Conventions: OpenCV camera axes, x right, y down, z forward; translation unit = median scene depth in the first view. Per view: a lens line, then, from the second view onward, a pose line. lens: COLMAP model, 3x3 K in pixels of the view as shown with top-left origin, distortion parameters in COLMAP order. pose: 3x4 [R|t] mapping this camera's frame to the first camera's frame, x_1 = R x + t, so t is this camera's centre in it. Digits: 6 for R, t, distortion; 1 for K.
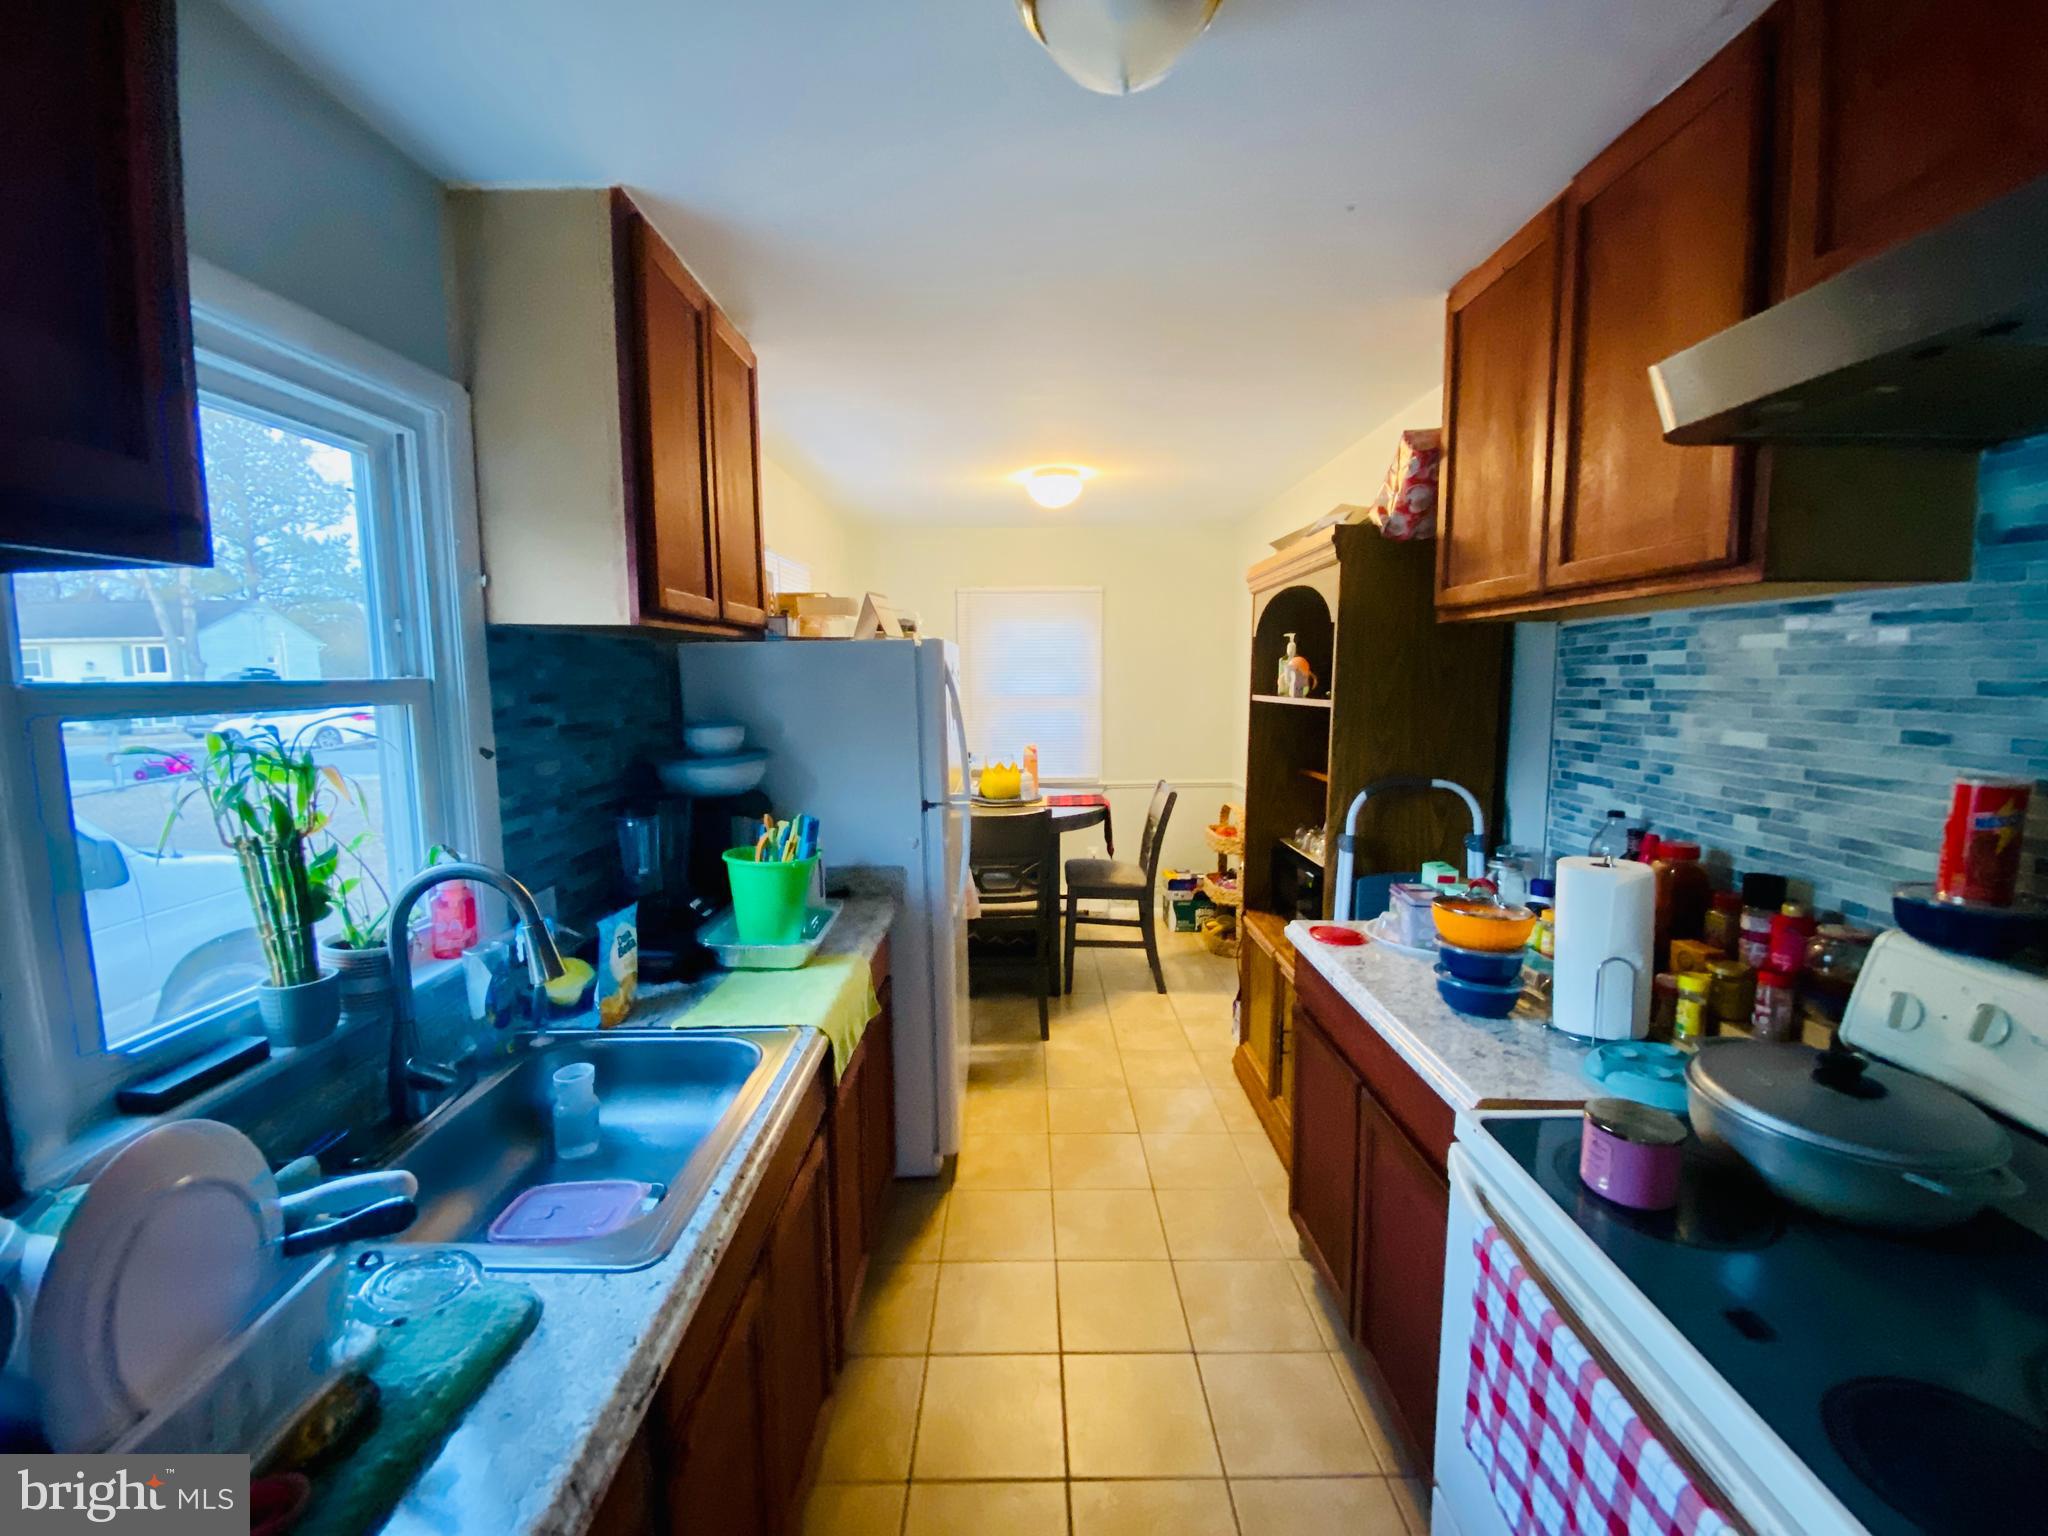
lens RADIAL K [[842.0, 0, 1021.7], [0, 842.0, 769.0], [0, 0, 1]] dist [0.007969, -0.013166]
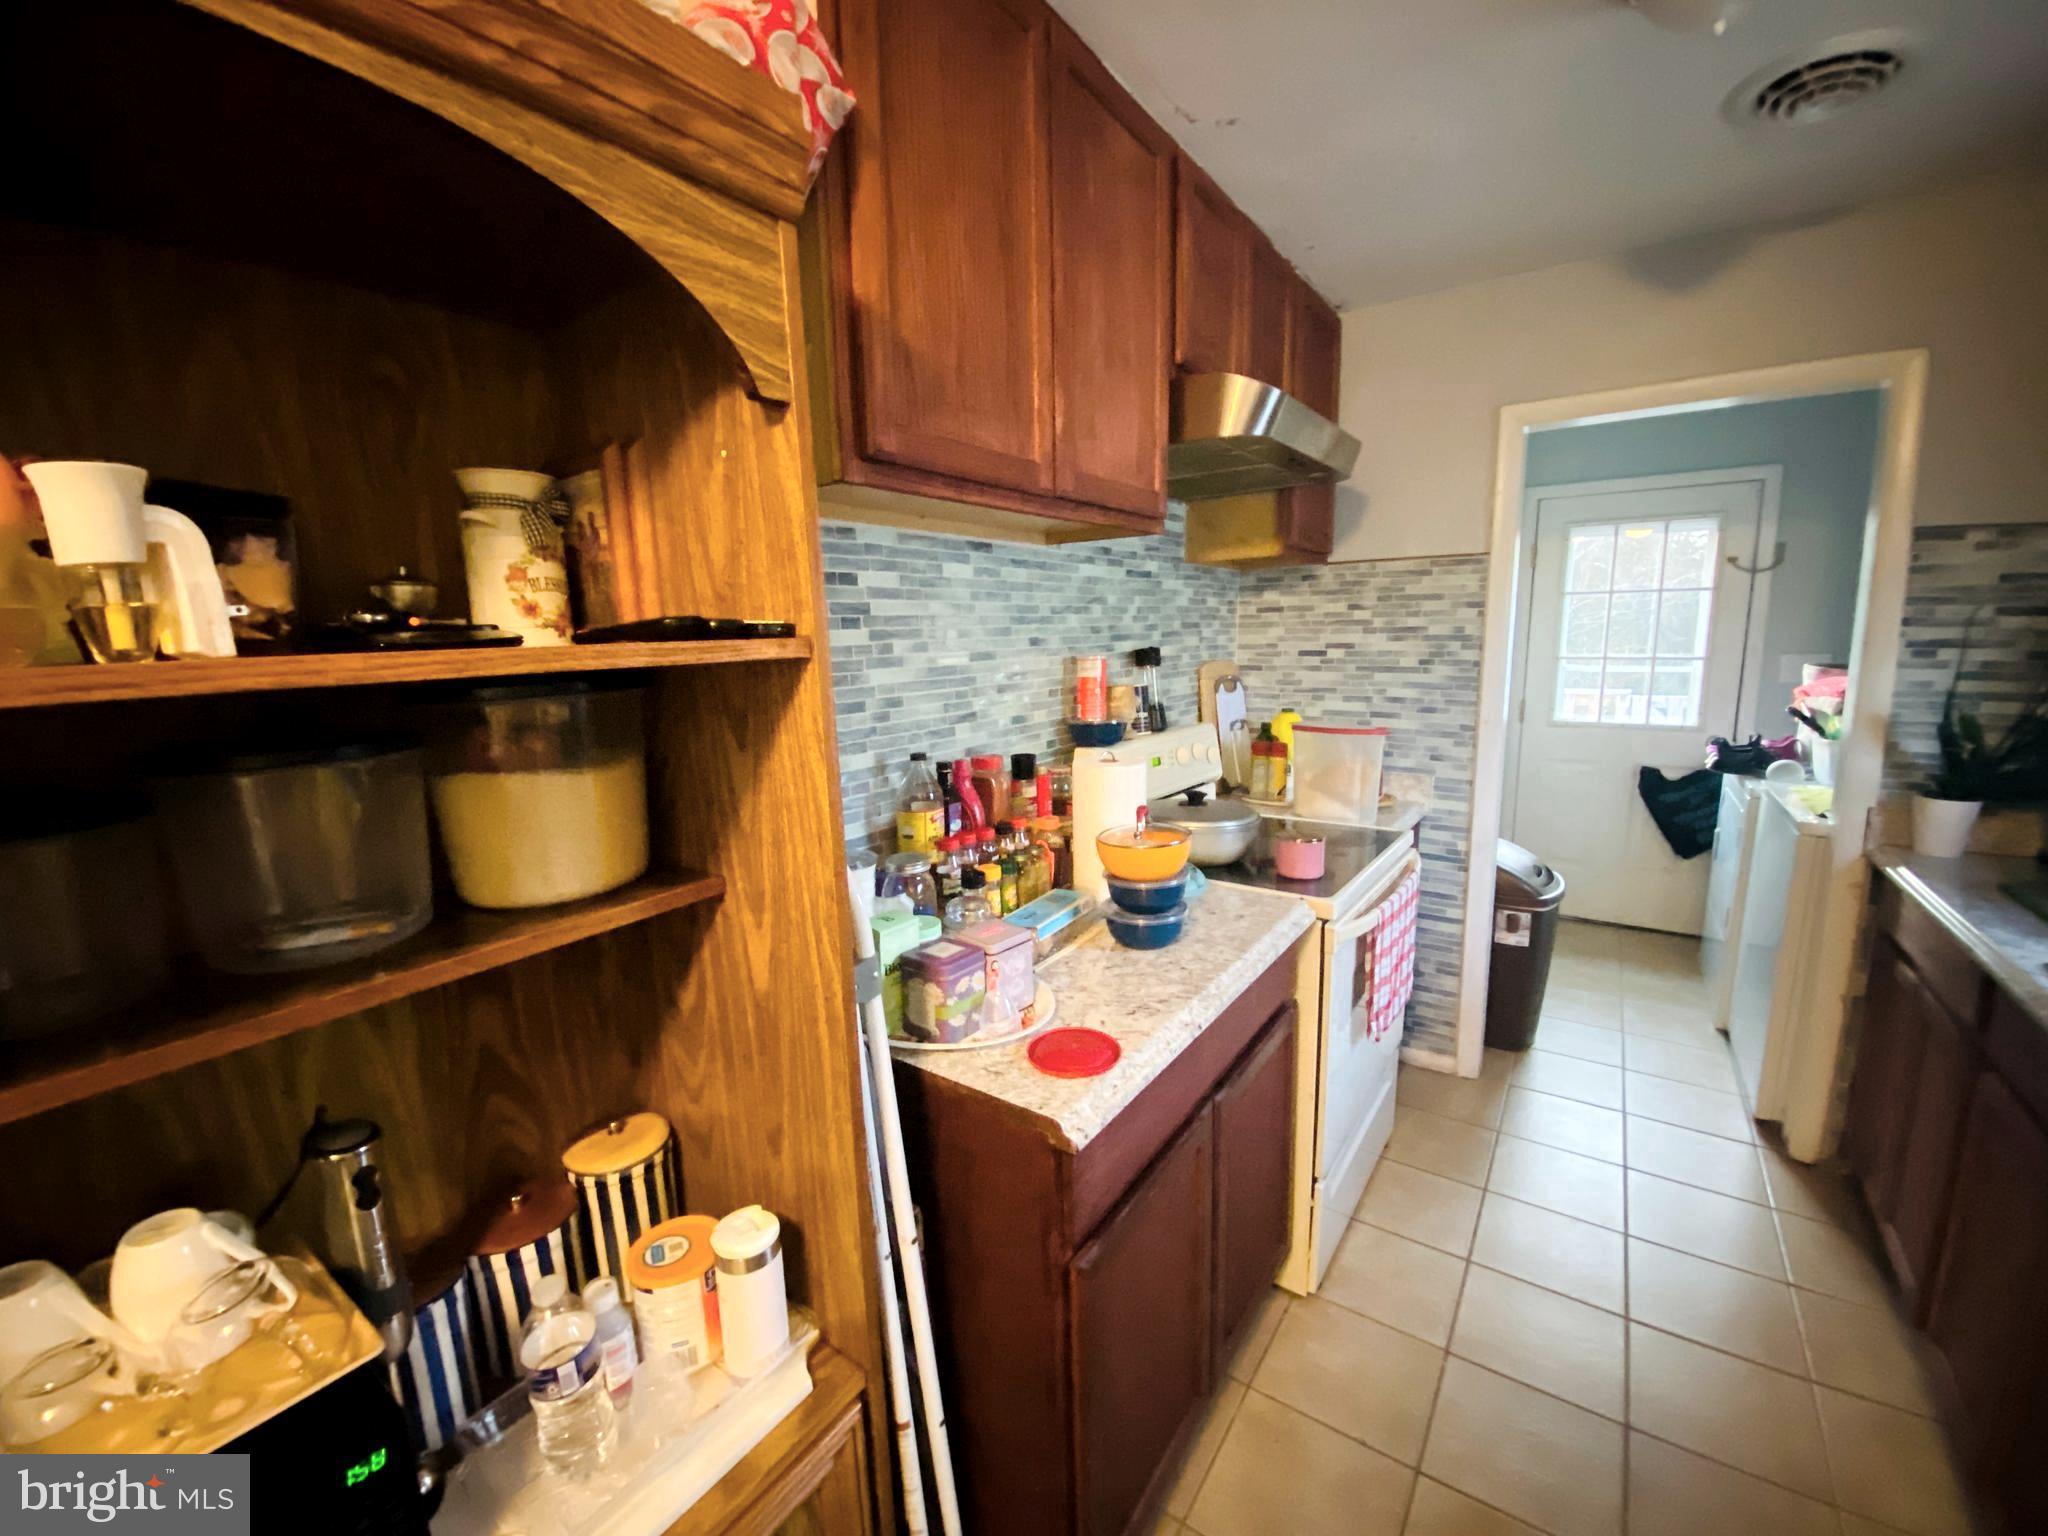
lens RADIAL K [[842.0, 0, 1008.4], [0, 842.0, 769.5], [0, 0, 1]] dist [0.007969, -0.013166]
pose [[-0.817133, -0.068929, 0.572313, 0.126321], [0.092564, 0.964252, 0.248294, -0.146146], [-0.568969, 0.255865, -0.781542, 1.662812]]
